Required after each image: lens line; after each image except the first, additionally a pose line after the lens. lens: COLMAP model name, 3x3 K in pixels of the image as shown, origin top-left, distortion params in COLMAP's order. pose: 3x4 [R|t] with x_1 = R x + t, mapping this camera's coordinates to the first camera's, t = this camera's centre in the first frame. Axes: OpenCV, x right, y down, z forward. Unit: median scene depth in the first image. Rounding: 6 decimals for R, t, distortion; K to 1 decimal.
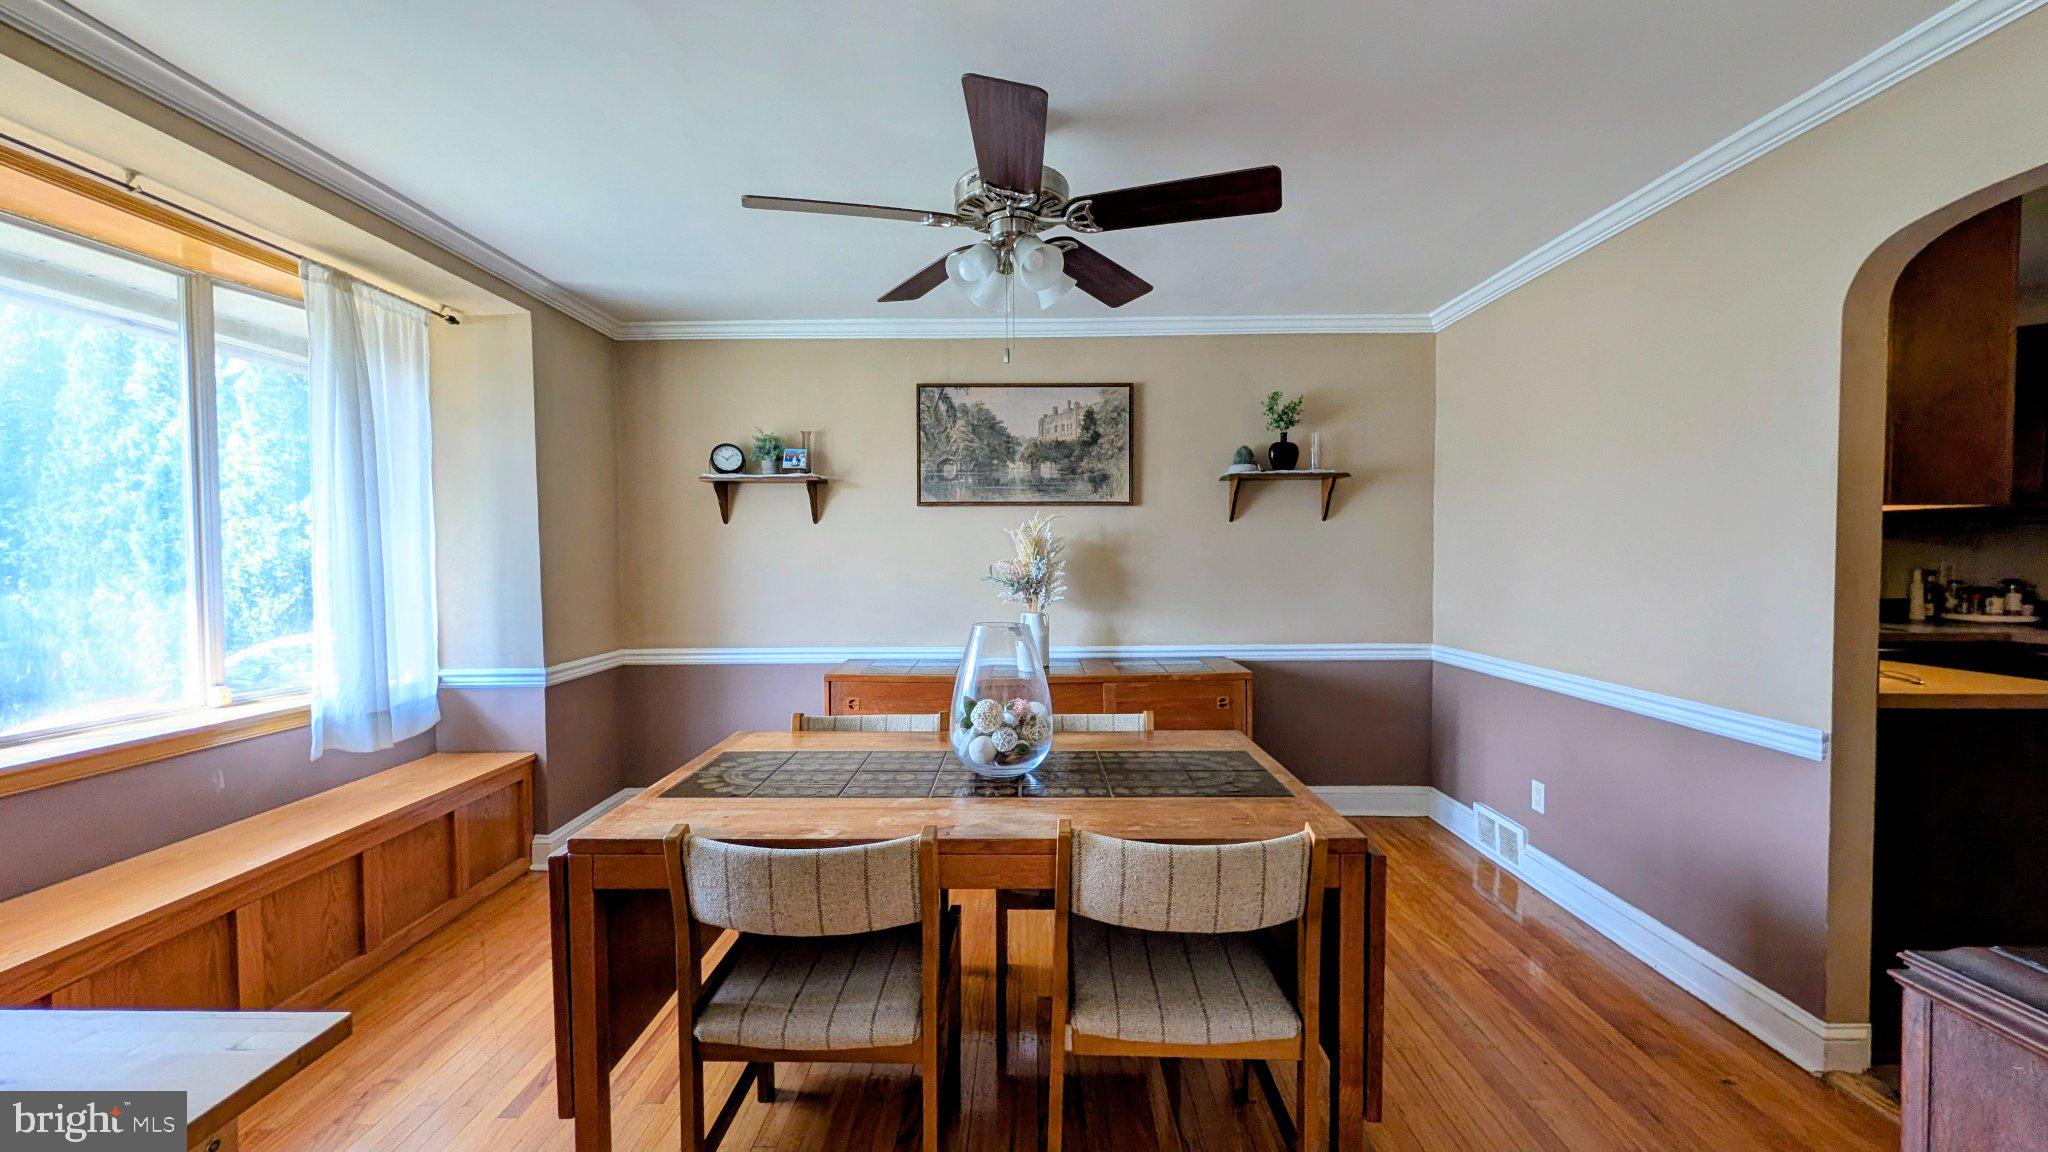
lens RADIAL K [[791.0, 0, 1018.8], [0, 791.0, 580.1], [0, 0, 1]] dist [0.000227, 0.000149]
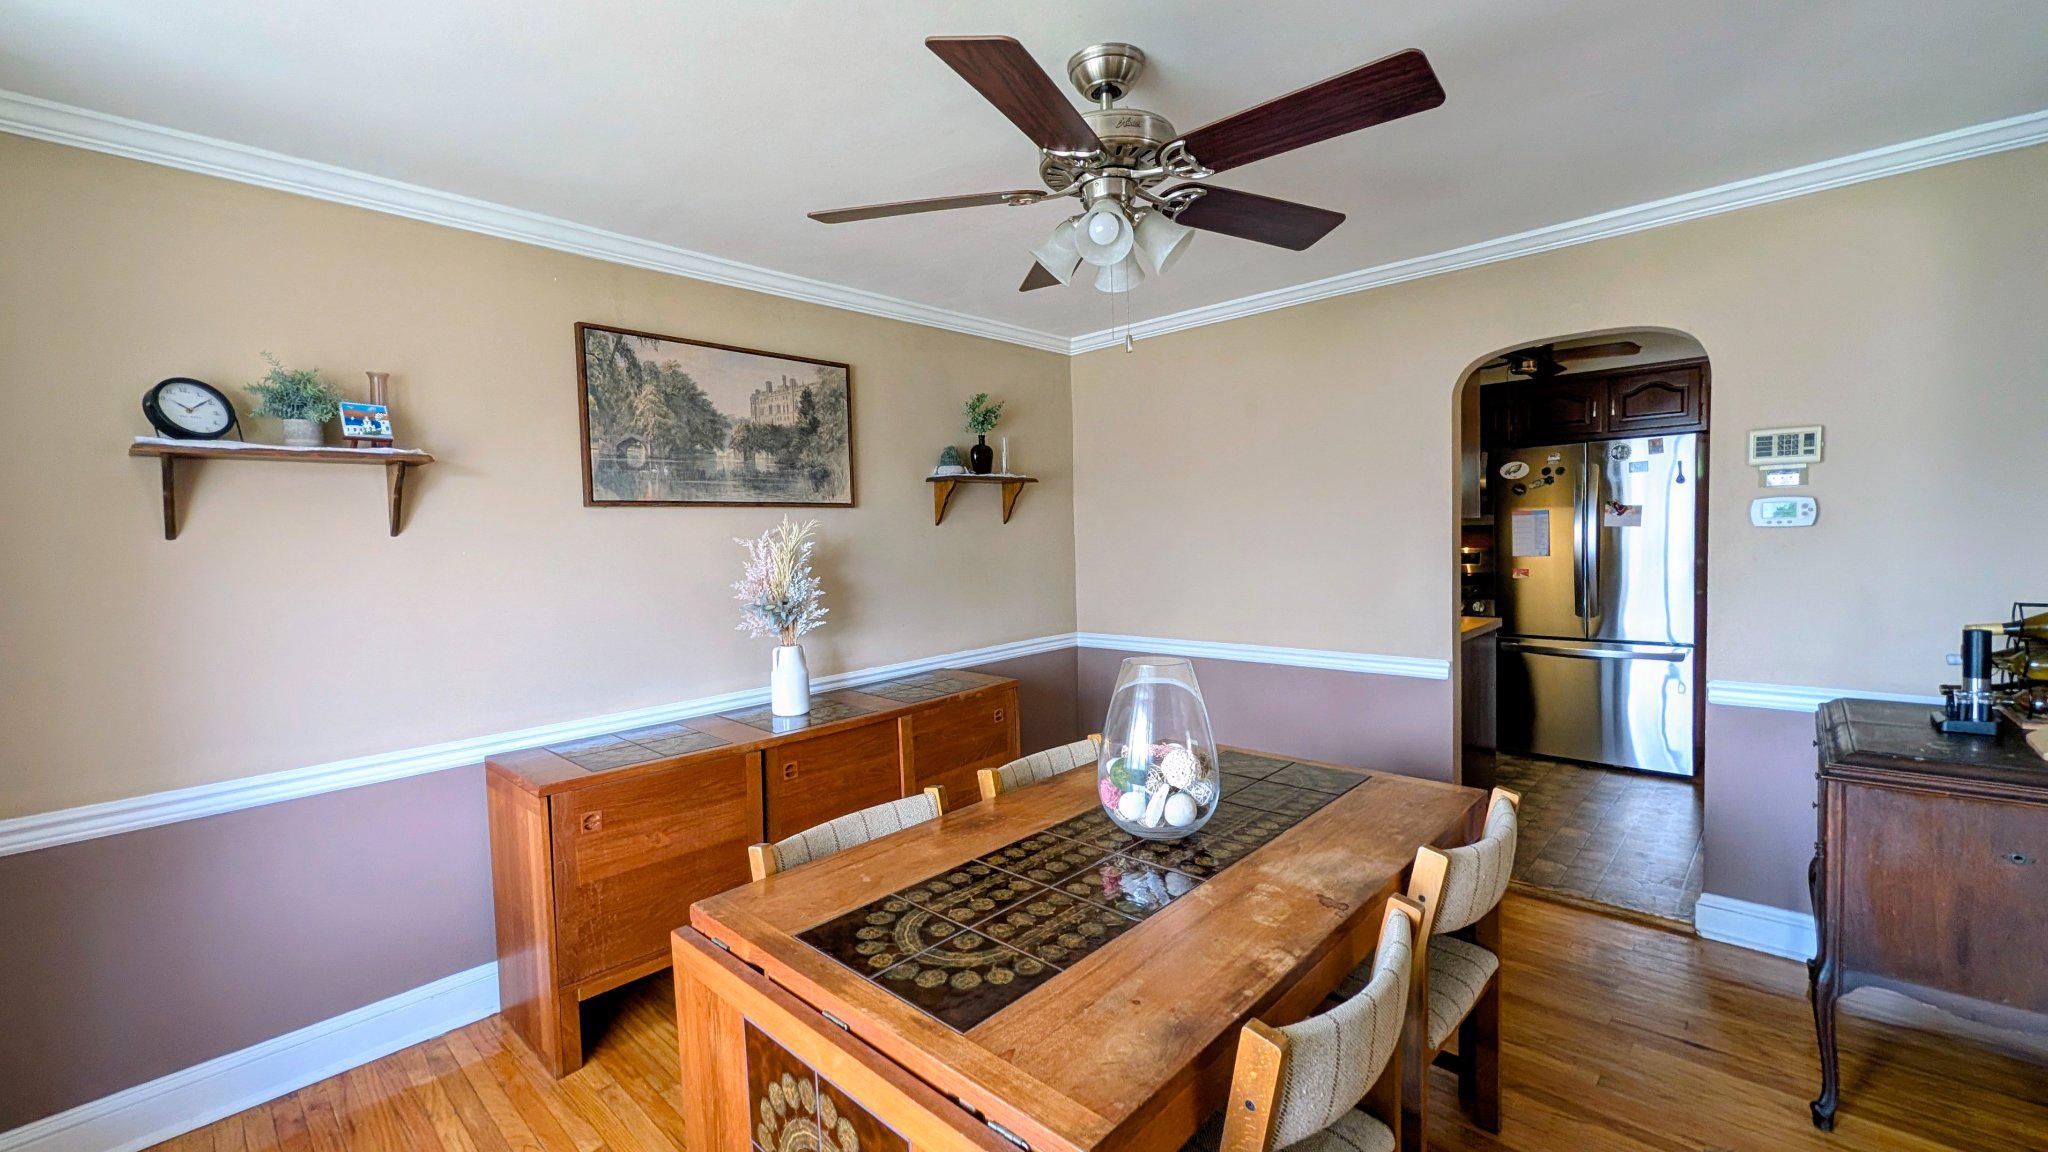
lens RADIAL K [[830.9, 0, 1024.0], [0, 830.9, 576.0], [0, 0, 1]] dist [-0.001272, -0.000007]
pose [[0.673409, -0.054278, 0.737275, -0.402419], [0.052474, 0.998295, 0.025566, -0.033887], [-0.737405, 0.021471, 0.675109, 0.258449]]
